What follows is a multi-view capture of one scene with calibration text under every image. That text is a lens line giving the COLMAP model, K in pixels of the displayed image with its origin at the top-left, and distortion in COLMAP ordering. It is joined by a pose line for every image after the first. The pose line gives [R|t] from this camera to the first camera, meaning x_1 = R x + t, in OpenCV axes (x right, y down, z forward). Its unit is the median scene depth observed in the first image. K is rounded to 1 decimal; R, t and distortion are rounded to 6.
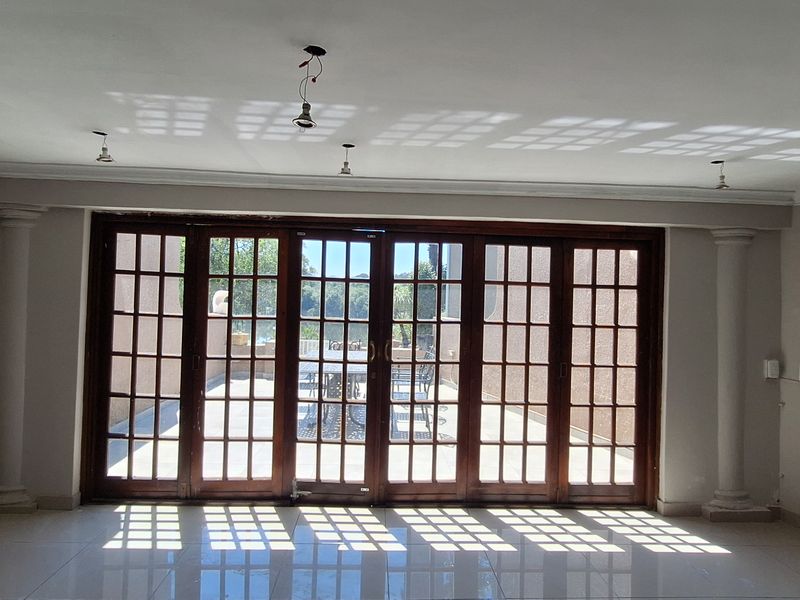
lens RADIAL K [[483.4, 0, 399.7], [0, 483.4, 300.0], [0, 0, 1]] dist [-0.016571, 0.007307]
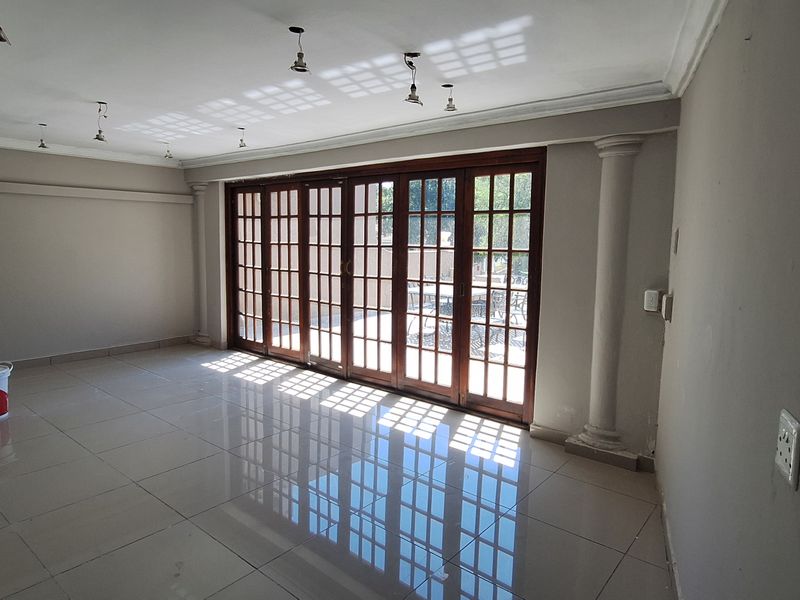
lens RADIAL K [[513.2, 0, 399.6], [0, 513.2, 300.1], [0, 0, 1]] dist [-0.001008, -0.000747]
pose [[0.741481, 0.066373, -0.667683, 1.016442], [0.016767, 0.992952, 0.117328, 0.027355], [0.670765, -0.098192, 0.735142, 0.034200]]
